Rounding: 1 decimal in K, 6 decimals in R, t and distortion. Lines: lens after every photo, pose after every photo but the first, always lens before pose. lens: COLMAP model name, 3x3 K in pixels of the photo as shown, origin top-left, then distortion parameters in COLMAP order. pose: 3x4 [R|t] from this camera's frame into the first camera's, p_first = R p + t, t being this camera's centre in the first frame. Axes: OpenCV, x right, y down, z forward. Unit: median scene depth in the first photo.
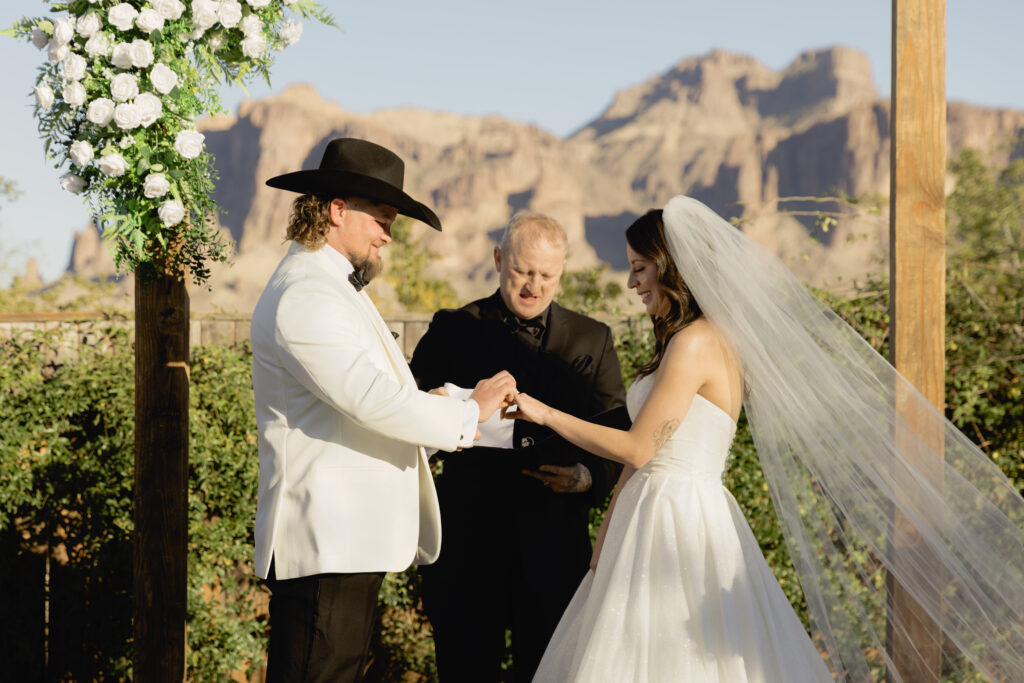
lens RADIAL K [[2057.2, 0, 512.0], [0, 2057.2, 341.5], [0, 0, 1]] dist [-0.006648, -0.173597]
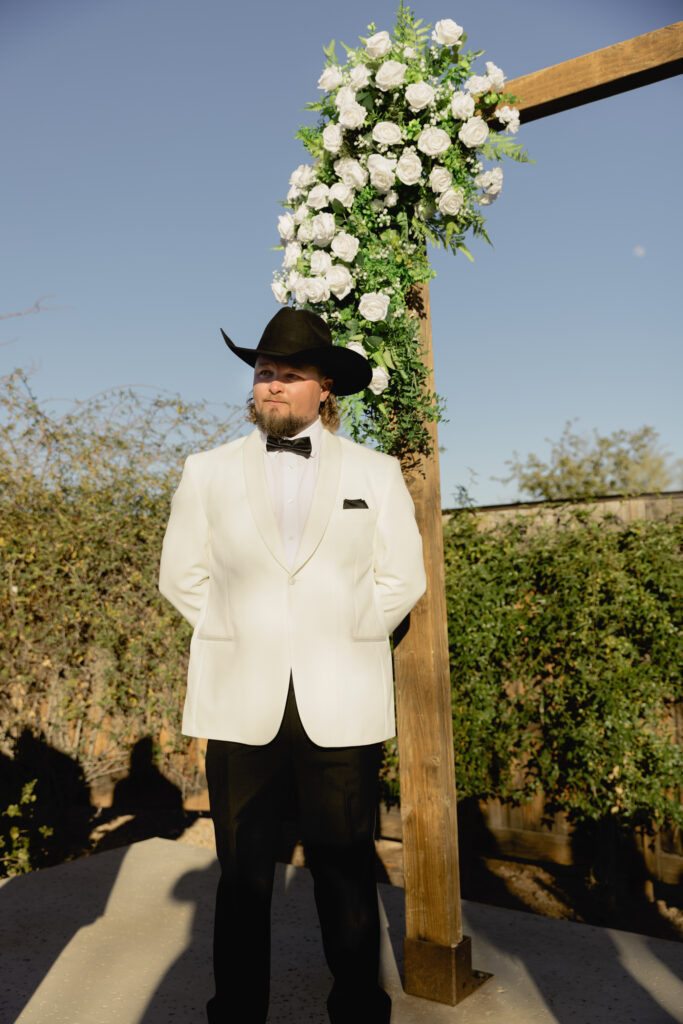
lens RADIAL K [[1043.8, 0, 341.5], [0, 1043.8, 512.0], [0, 0, 1]] dist [0.088355, 0.006205]
pose [[0.789815, -0.052360, -0.611106, 0.133303], [0.035774, 0.998586, -0.039323, 0.022314], [0.612301, 0.009196, 0.790571, 0.568469]]
